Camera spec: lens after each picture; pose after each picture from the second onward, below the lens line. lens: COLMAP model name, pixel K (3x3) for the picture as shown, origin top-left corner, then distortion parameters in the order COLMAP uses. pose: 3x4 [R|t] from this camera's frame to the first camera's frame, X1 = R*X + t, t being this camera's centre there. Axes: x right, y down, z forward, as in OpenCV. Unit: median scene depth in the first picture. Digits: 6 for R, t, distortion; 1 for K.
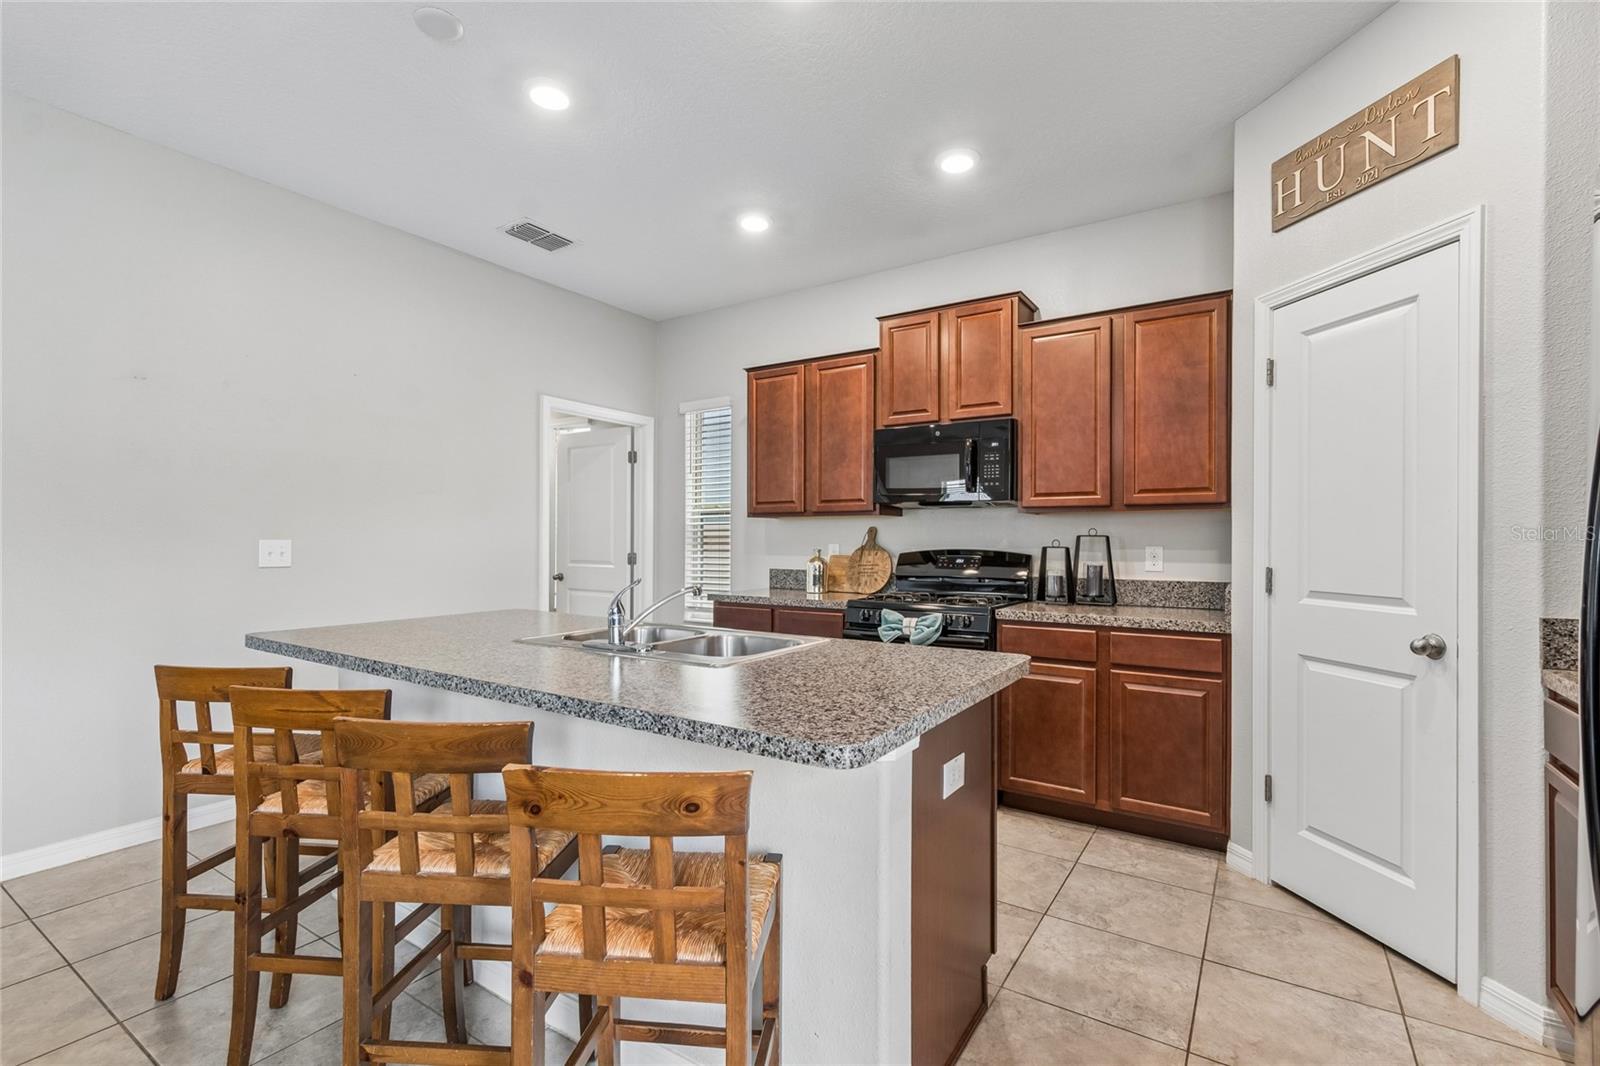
lens RADIAL K [[711.3, 0, 815.8], [0, 711.3, 540.0], [0, 0, 1]] dist [0.004061, -0.002117]
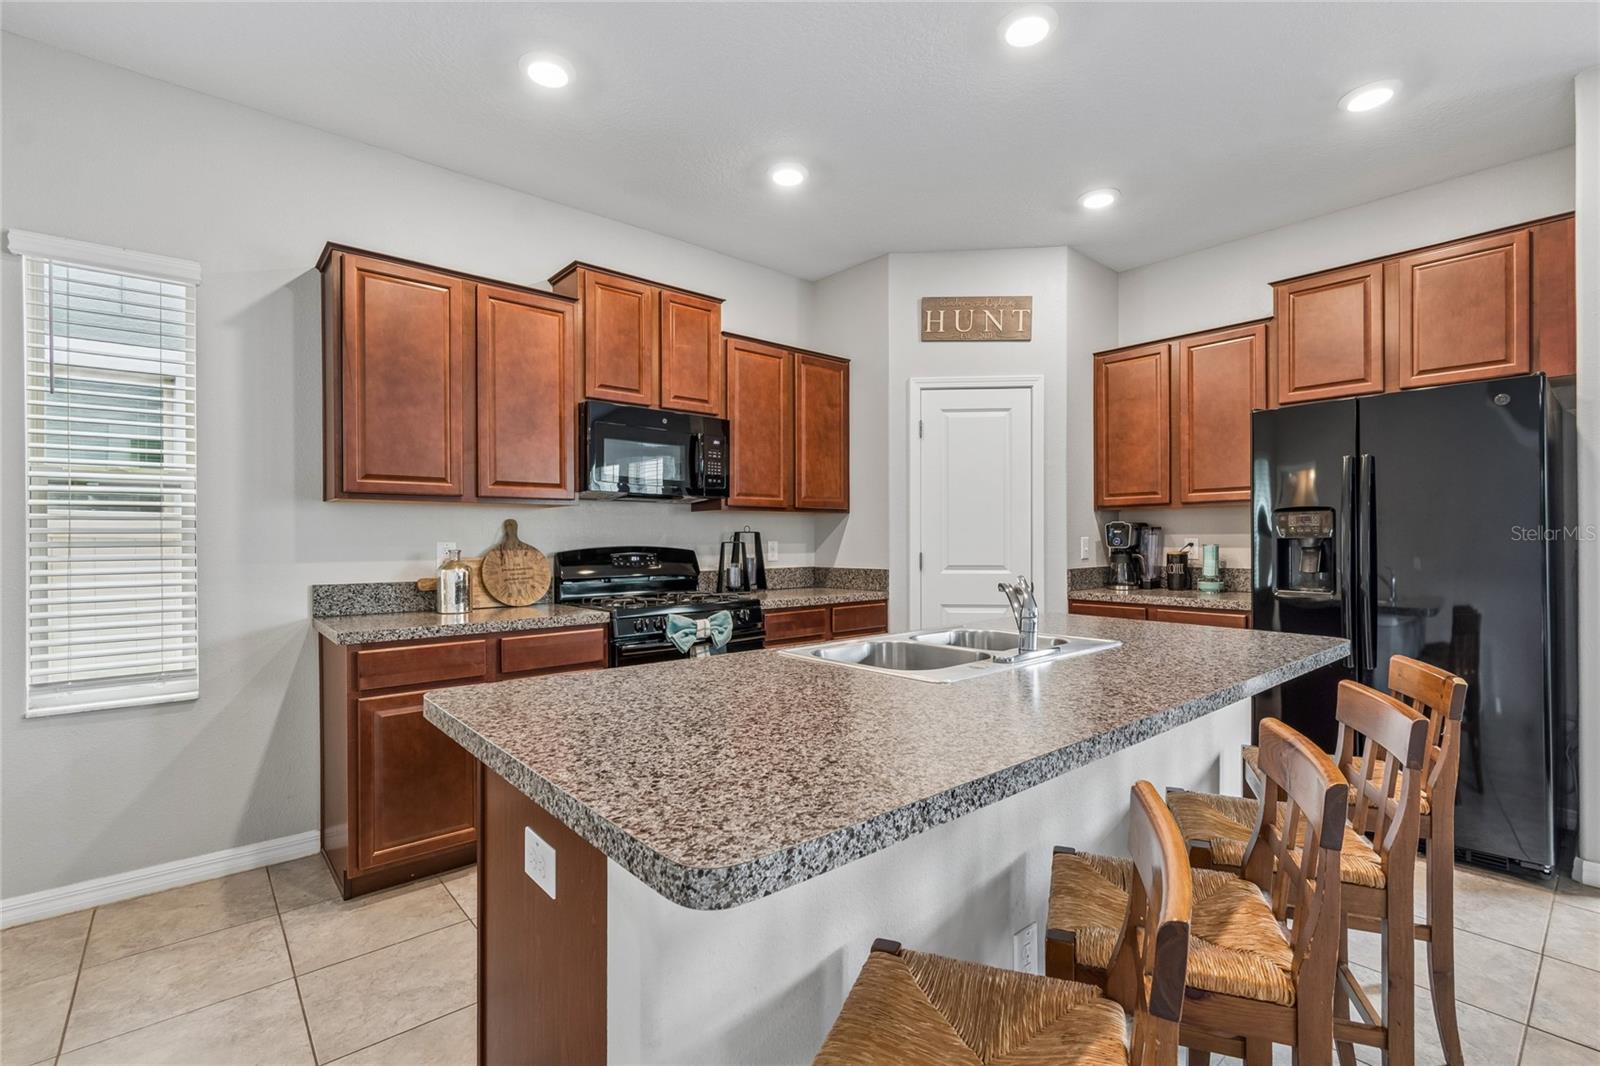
lens RADIAL K [[711.3, 0, 811.7], [0, 711.3, 540.1], [0, 0, 1]] dist [0.004061, -0.002117]
pose [[0.284743, -0.005407, 0.958589, -0.692684], [0.003699, 0.999983, 0.004541, 0.002097], [-0.958597, 0.002253, 0.284758, 0.576363]]
